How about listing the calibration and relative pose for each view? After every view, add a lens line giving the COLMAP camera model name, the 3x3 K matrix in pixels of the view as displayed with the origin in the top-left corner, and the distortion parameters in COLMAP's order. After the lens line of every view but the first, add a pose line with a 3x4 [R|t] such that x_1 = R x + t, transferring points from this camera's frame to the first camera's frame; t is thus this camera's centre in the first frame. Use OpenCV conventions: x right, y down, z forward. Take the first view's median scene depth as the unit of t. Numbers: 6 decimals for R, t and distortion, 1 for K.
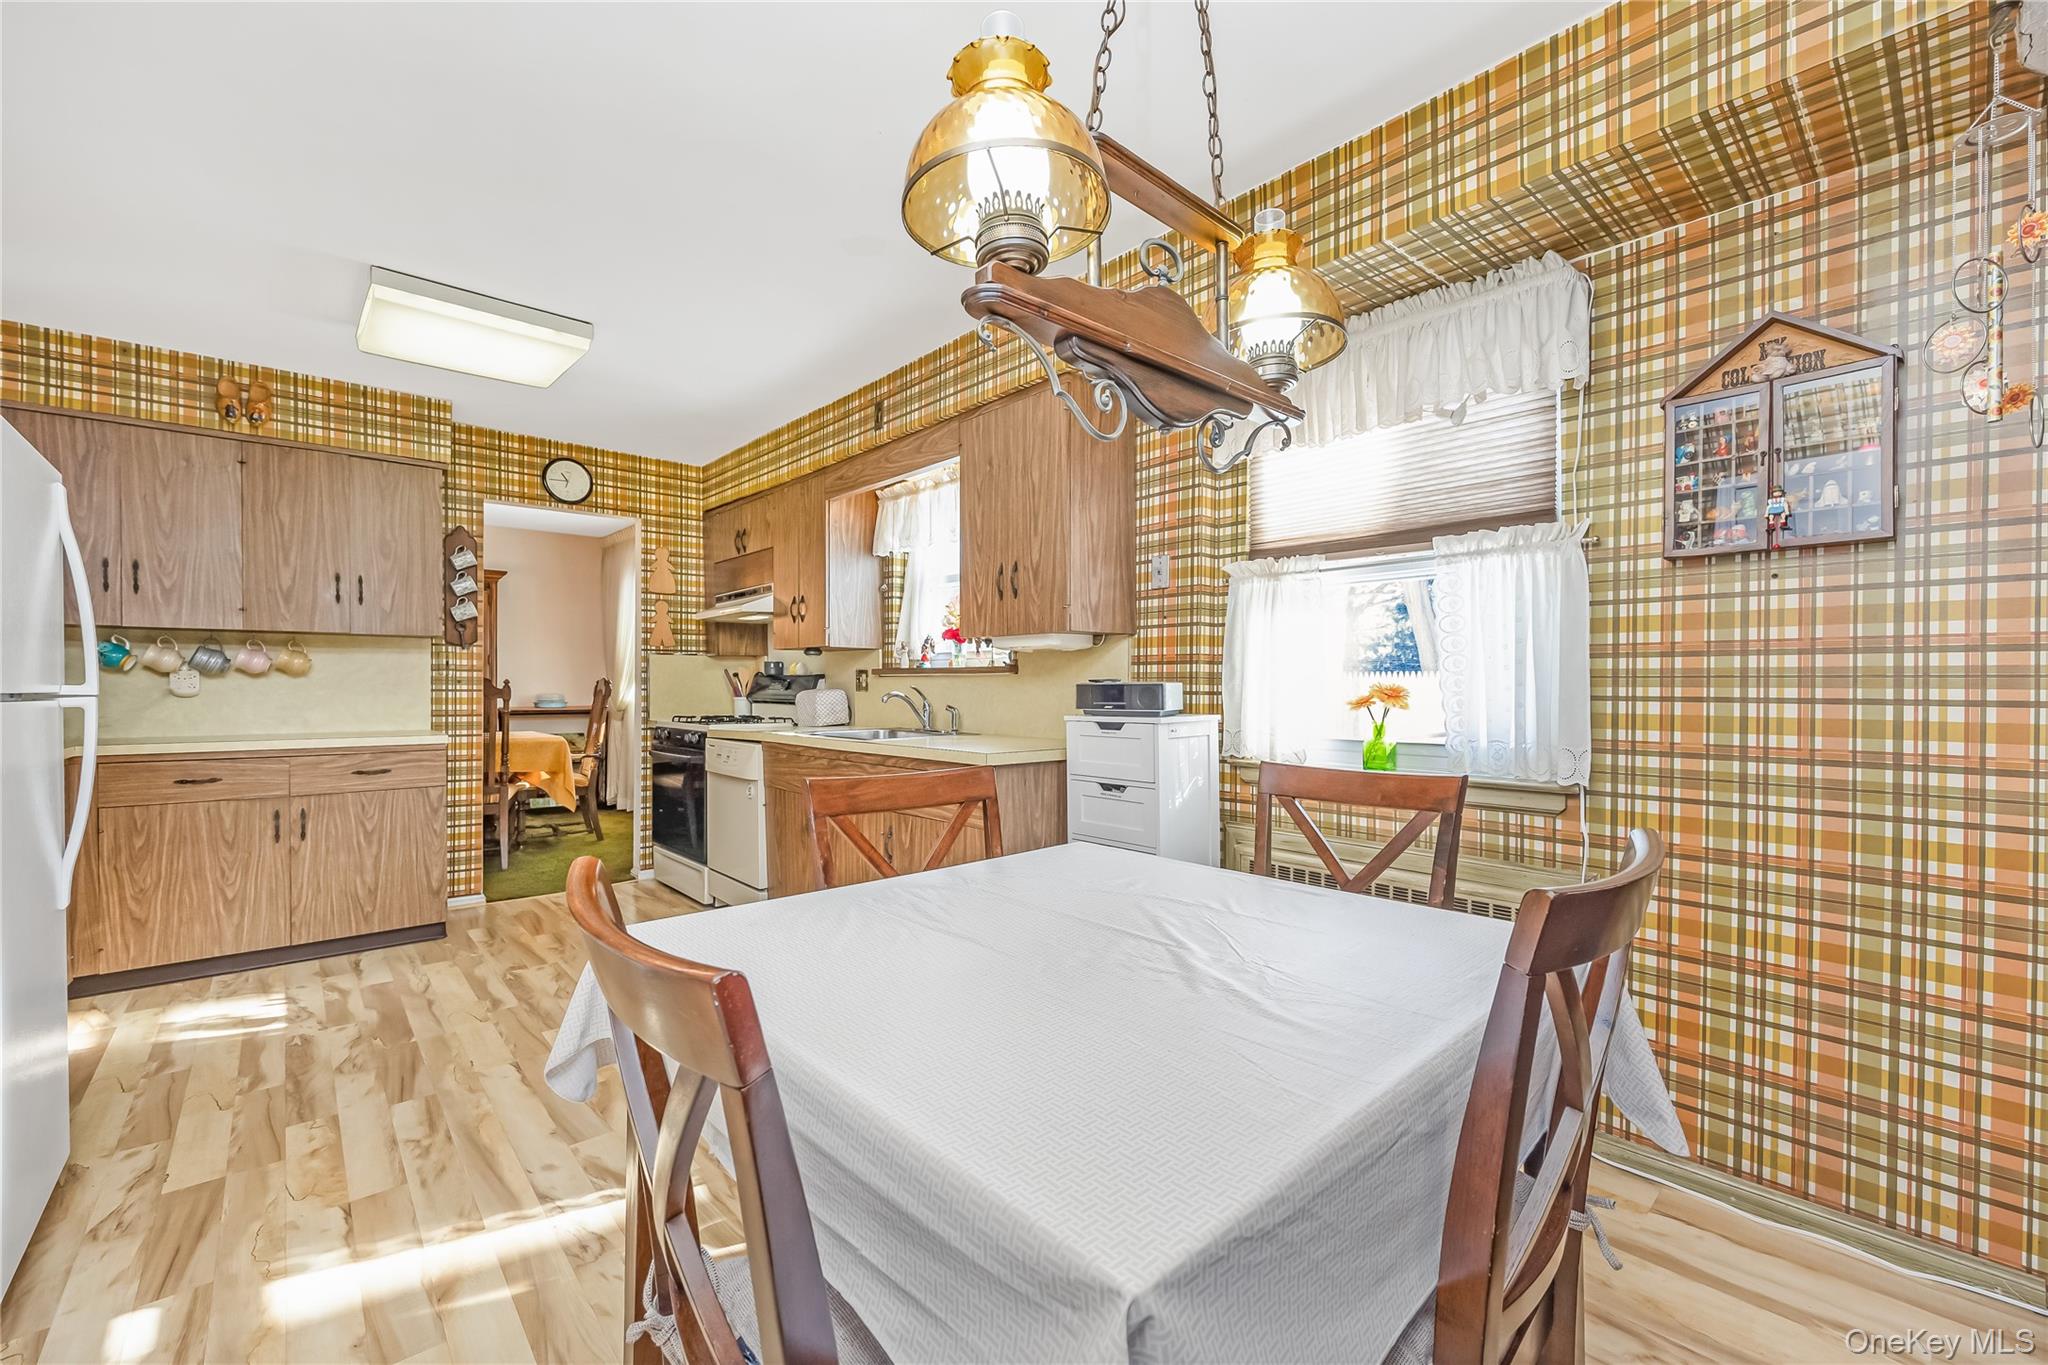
lens RADIAL K [[834.6, 0, 1023.7], [0, 834.6, 685.9], [0, 0, 1]] dist [0.000296, 0.000053]
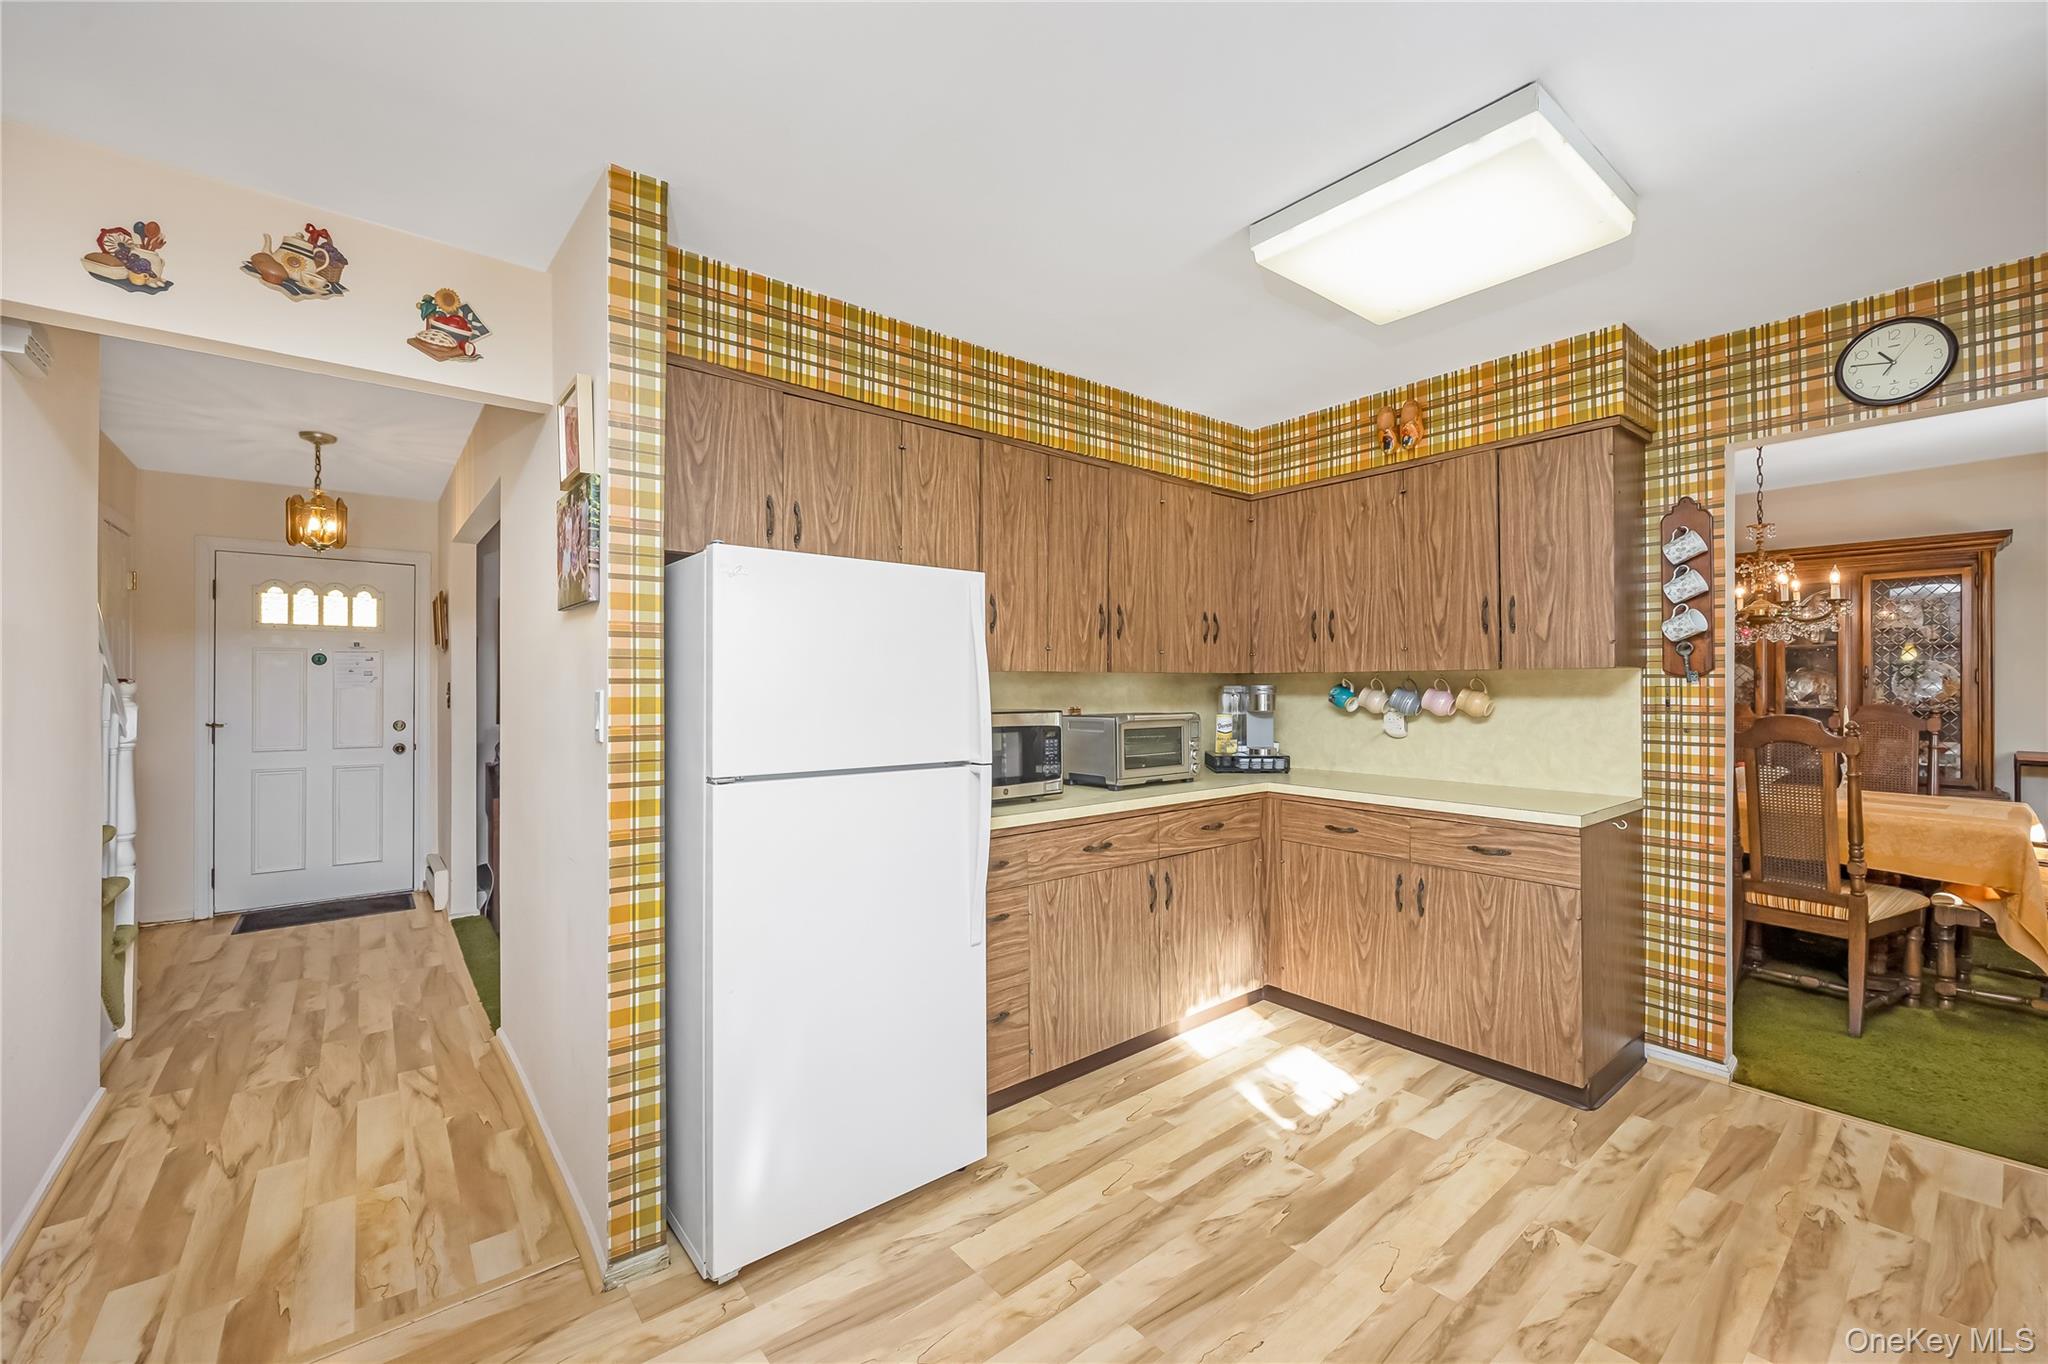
lens RADIAL K [[822.6, 0, 1024.5], [0, 822.6, 678.9], [0, 0, 1]] dist [-0.001435, -0.000195]
pose [[-0.040361, -0.006179, -0.999166, 0.000962], [0.003096, 0.999975, -0.006309, -0.044726], [0.999180, -0.003348, -0.040341, 0.507001]]
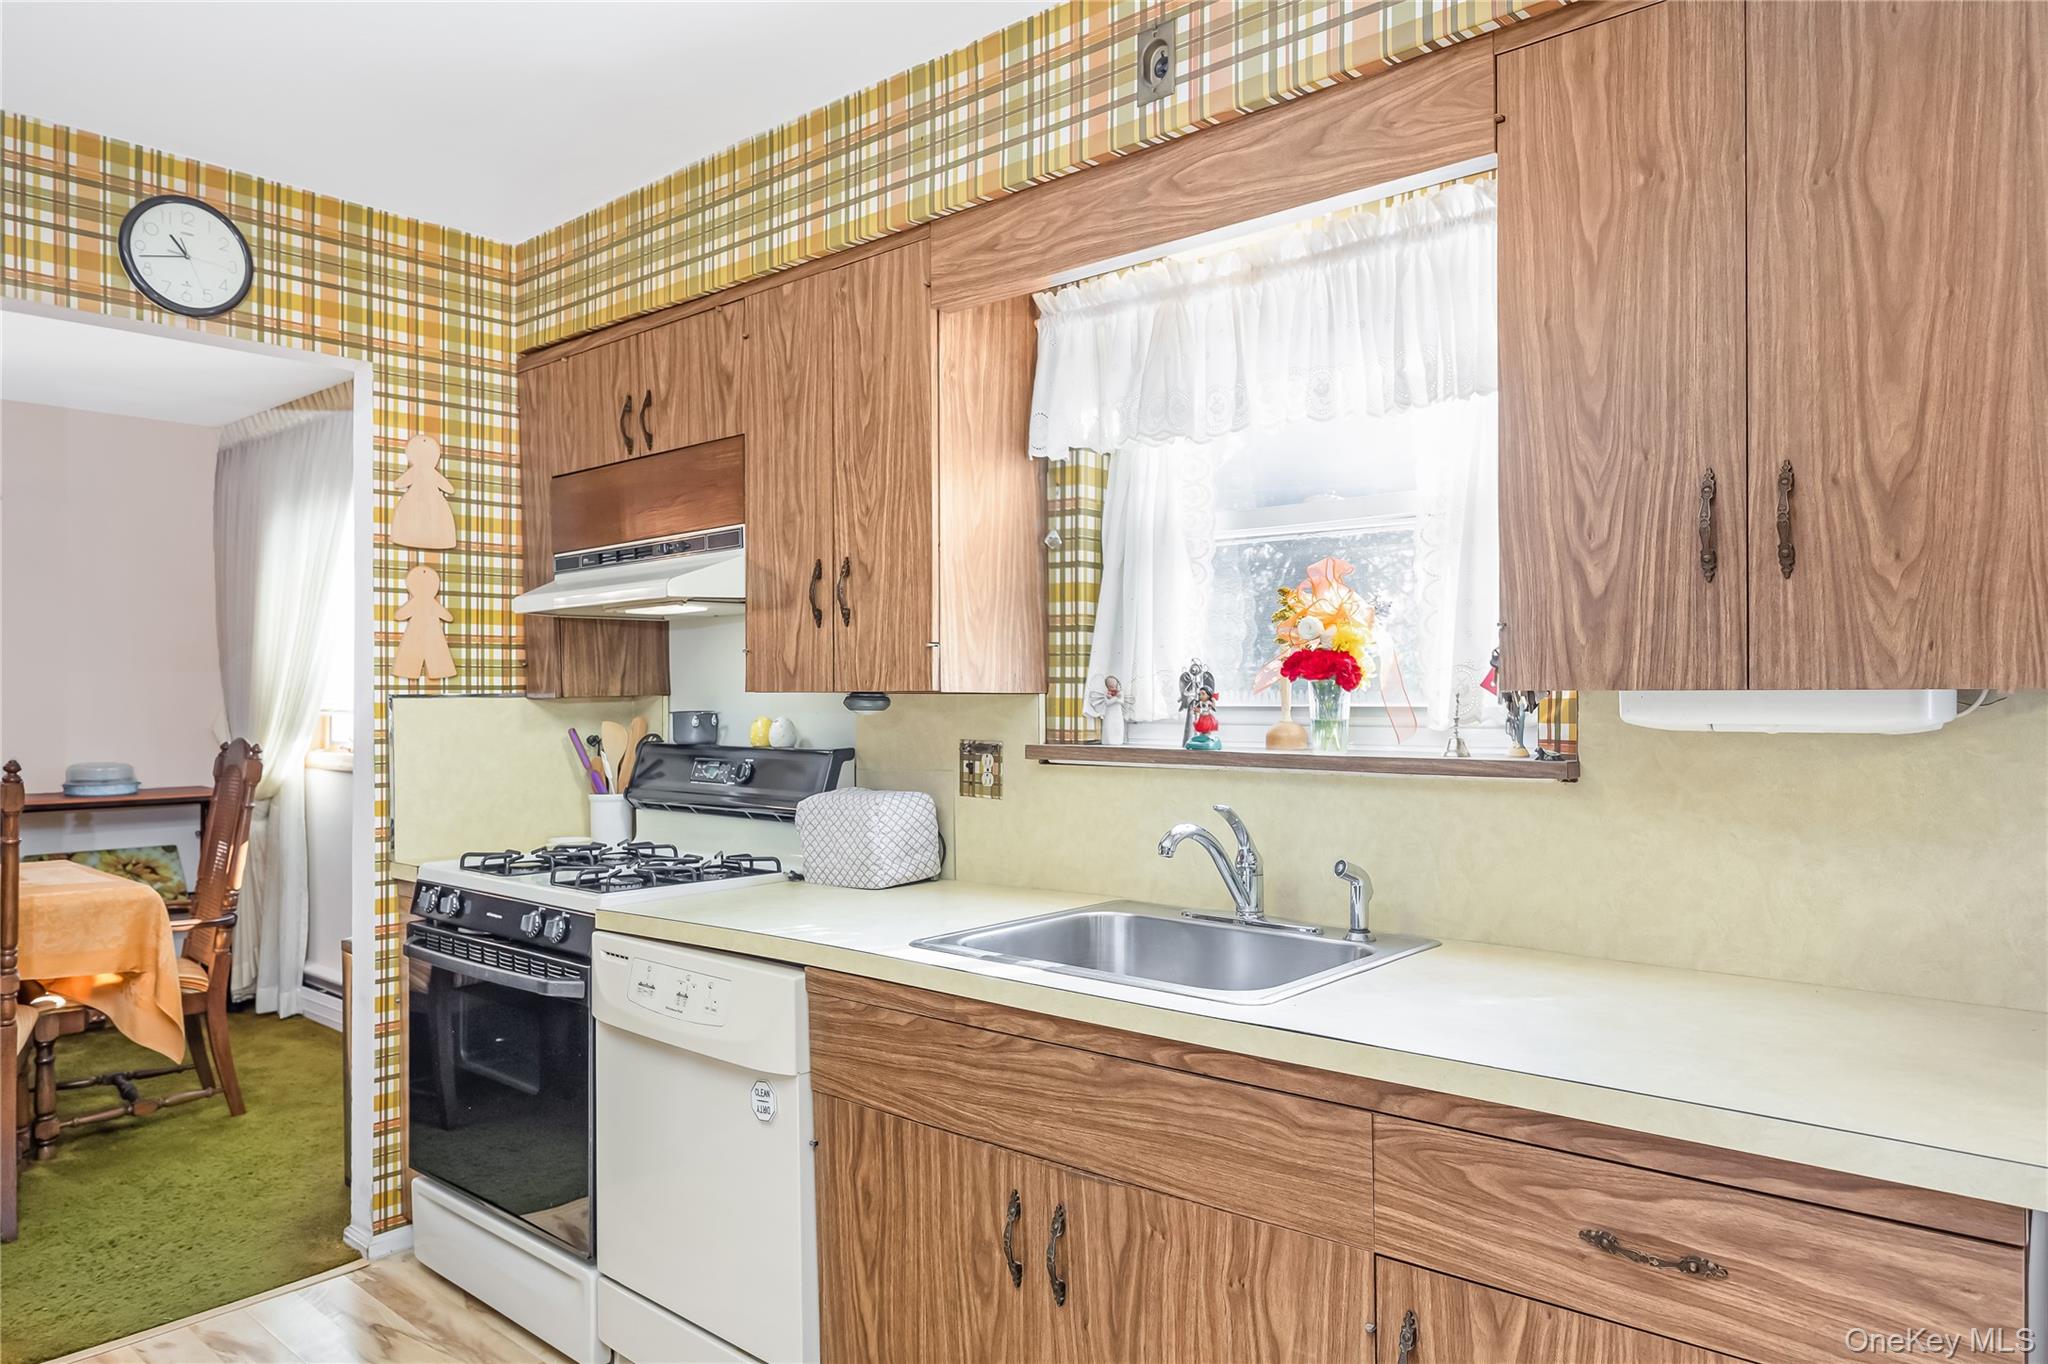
lens RADIAL K [[1323.0, 0, 1026.4], [0, 1323.0, 691.4], [0, 0, 1]] dist [-0.004029, -0.000988]
pose [[0.993097, -0.004592, 0.117207, -0.254761], [0.005068, 0.999980, -0.003761, -0.043444], [-0.117187, 0.004329, 0.993100, 0.380643]]
